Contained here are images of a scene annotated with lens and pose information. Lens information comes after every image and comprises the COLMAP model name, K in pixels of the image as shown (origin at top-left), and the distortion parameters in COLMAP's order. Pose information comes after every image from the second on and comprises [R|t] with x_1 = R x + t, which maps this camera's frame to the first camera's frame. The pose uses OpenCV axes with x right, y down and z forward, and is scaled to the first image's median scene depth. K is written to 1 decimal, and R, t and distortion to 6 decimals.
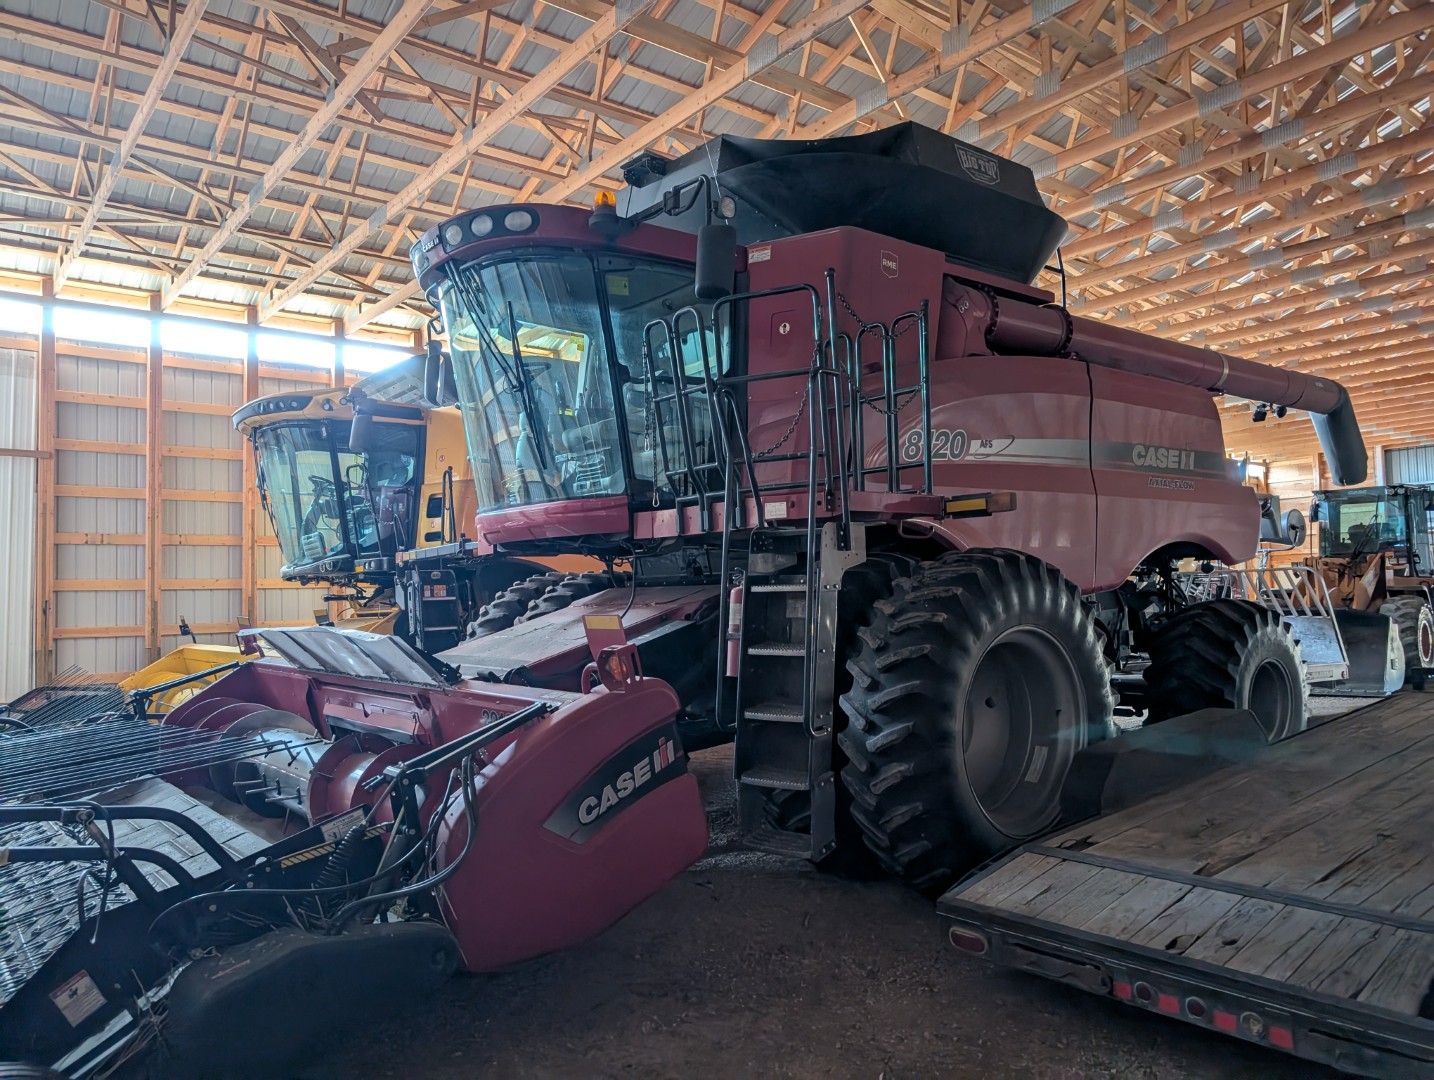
lens RADIAL K [[1034.9, 0, 717.0], [0, 1034.9, 540.0], [0, 0, 1]] dist [0.006992, -0.001167]
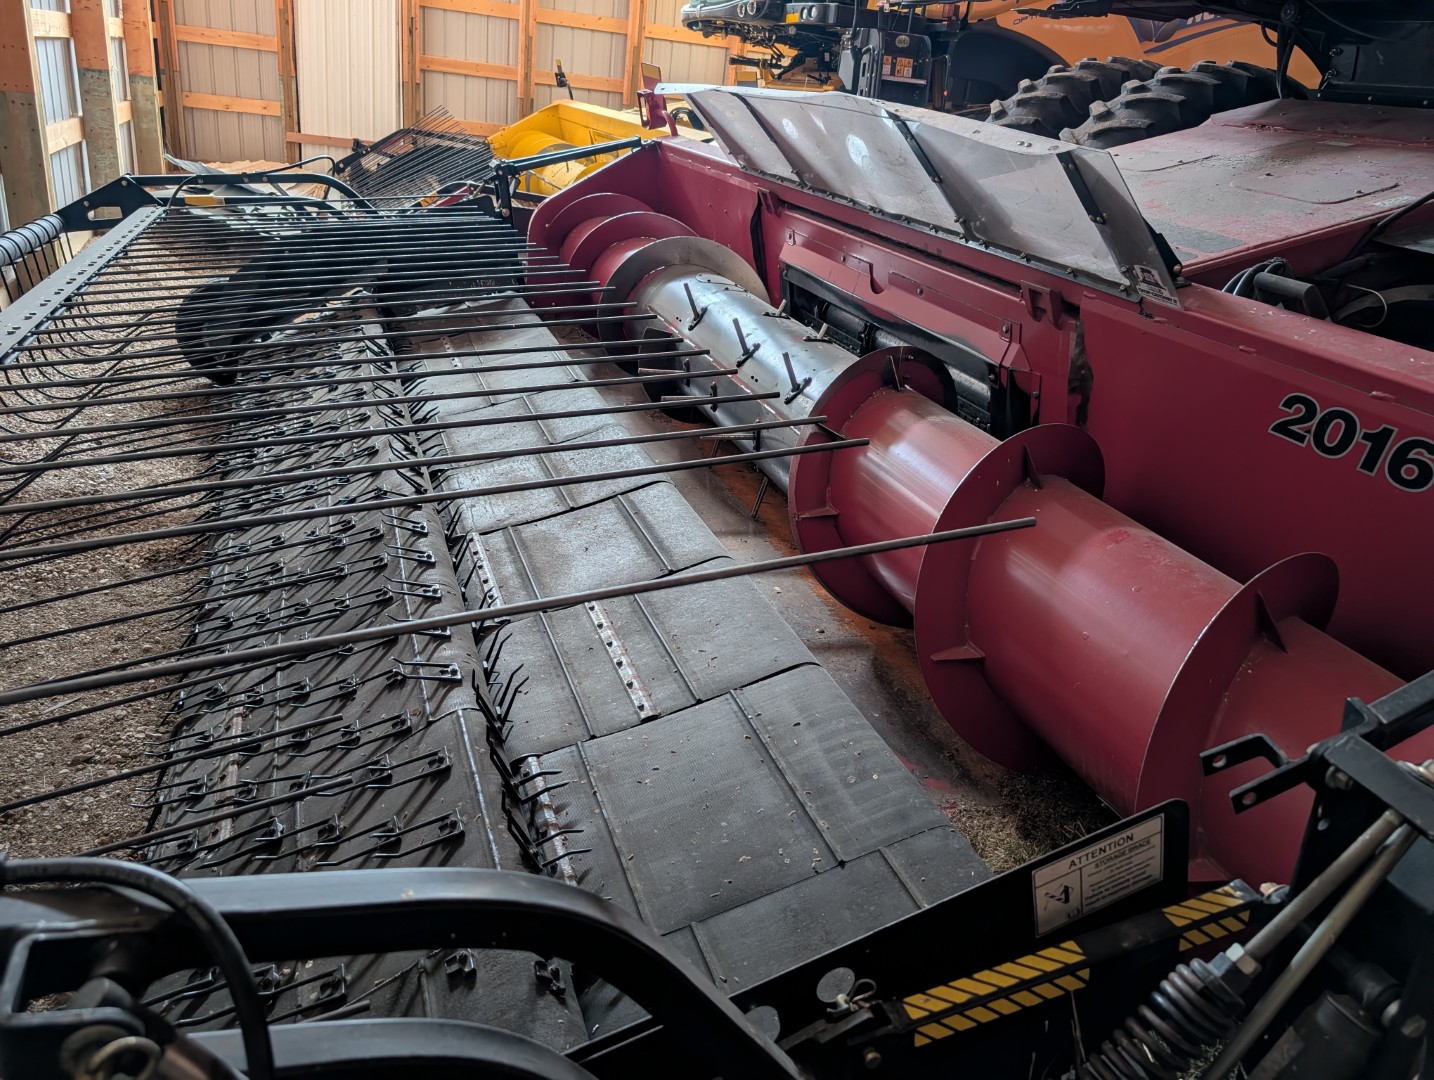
lens RADIAL K [[1034.9, 0, 717.0], [0, 1034.9, 540.0], [0, 0, 1]] dist [0.006992, -0.001167]
pose [[0.936391, 0.249703, -0.246618, -0.120214], [-0.115899, 0.883290, 0.454276, 0.024571], [0.331269, -0.396797, 0.856045, 0.224046]]
